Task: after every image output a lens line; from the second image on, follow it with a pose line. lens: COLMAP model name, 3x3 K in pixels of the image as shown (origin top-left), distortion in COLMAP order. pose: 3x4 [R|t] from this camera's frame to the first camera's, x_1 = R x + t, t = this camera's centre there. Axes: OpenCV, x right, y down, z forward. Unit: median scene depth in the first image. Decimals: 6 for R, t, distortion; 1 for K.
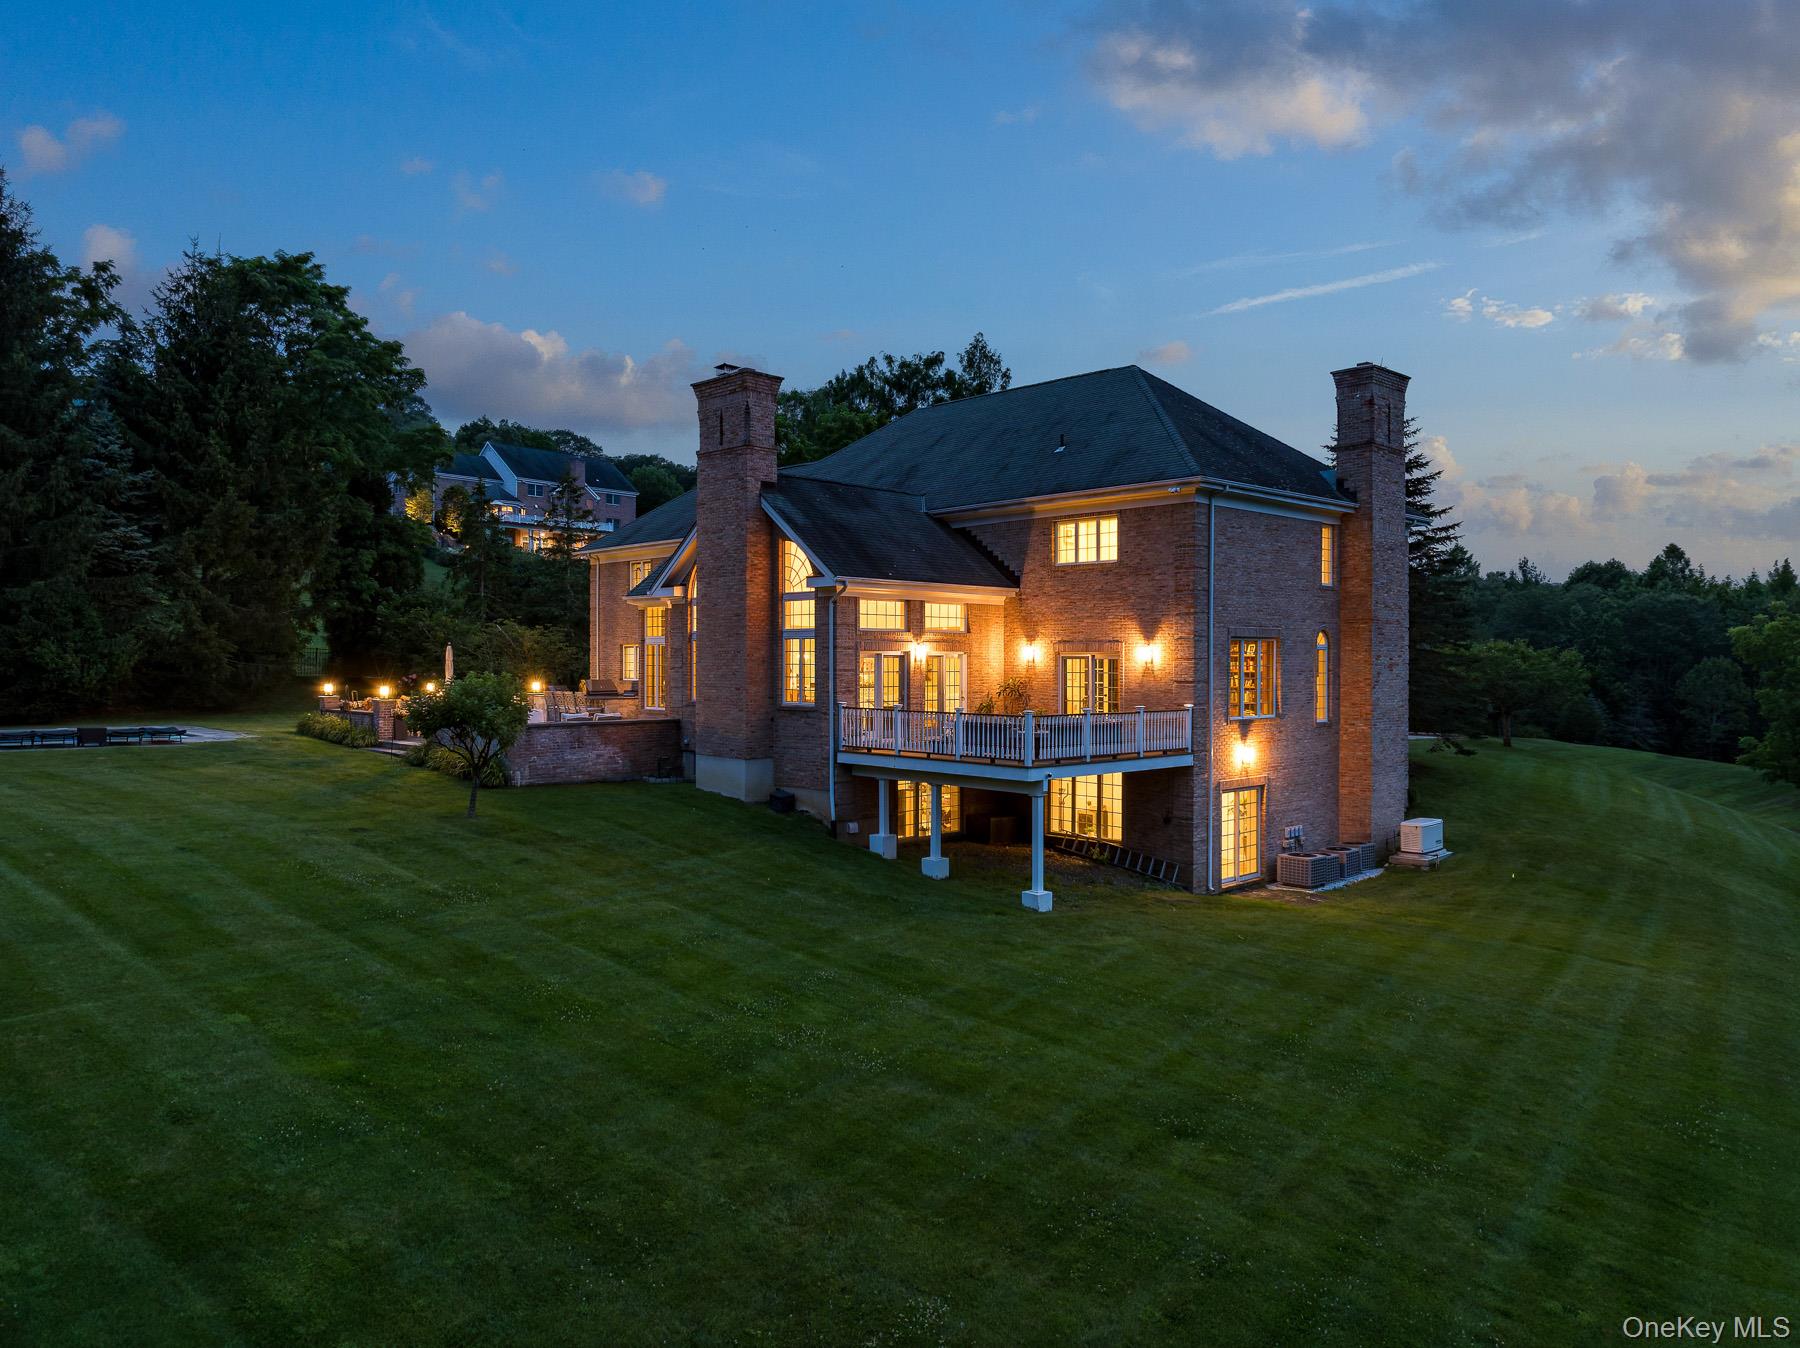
lens RADIAL K [[1223.3, 0, 899.3], [0, 1223.3, 665.0], [0, 0, 1]] dist [-0.000492, 0.000476]
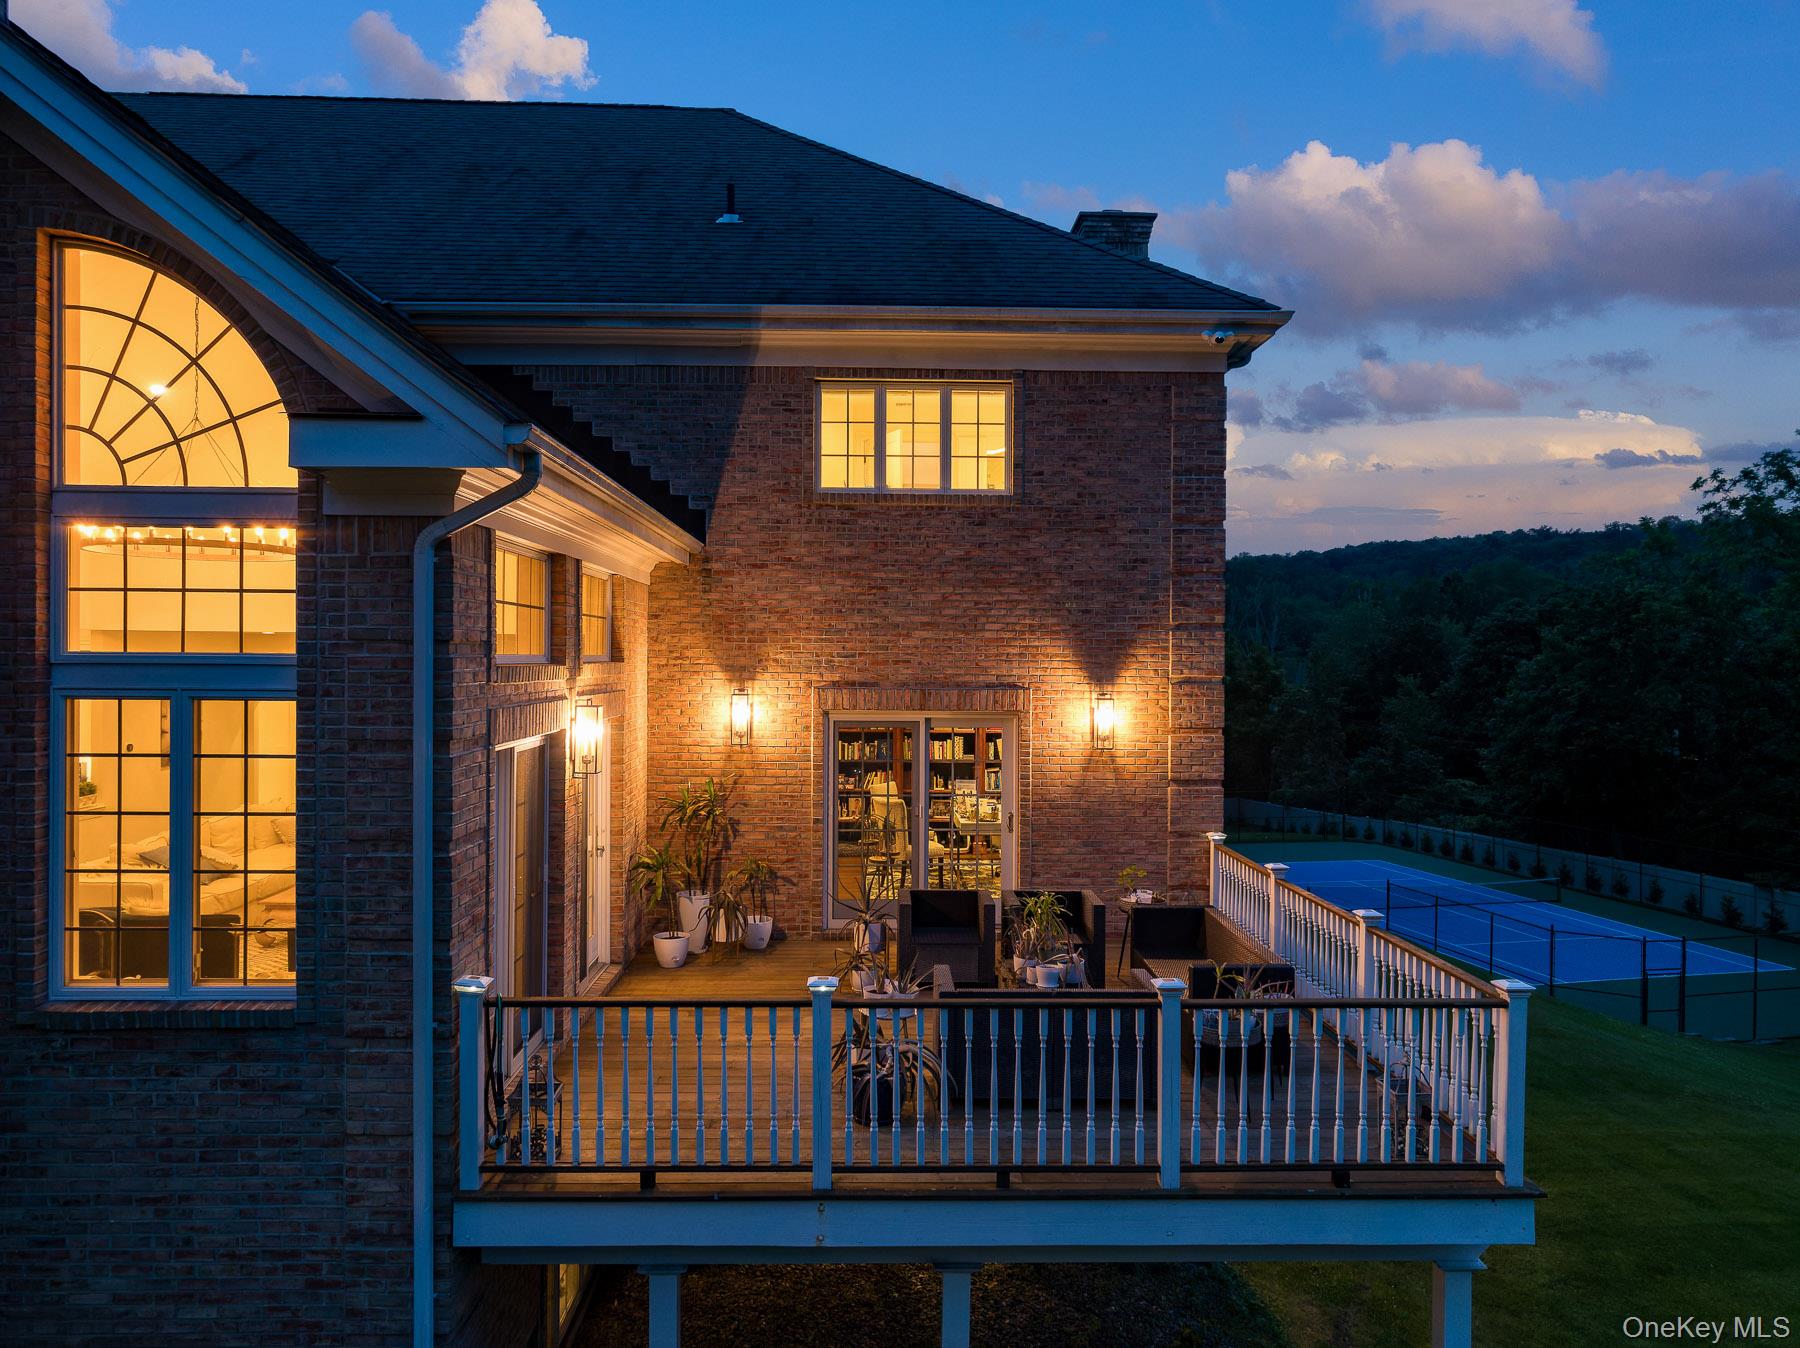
lens RADIAL K [[1223.3, 0, 899.3], [0, 1223.3, 665.0], [0, 0, 1]] dist [-0.000492, 0.000476]
pose [[0.674668, -0.003454, 0.738113, -0.152787], [-0.002664, 0.999971, 0.007114, -0.029078], [-0.738116, -0.006765, 0.674640, 0.737963]]
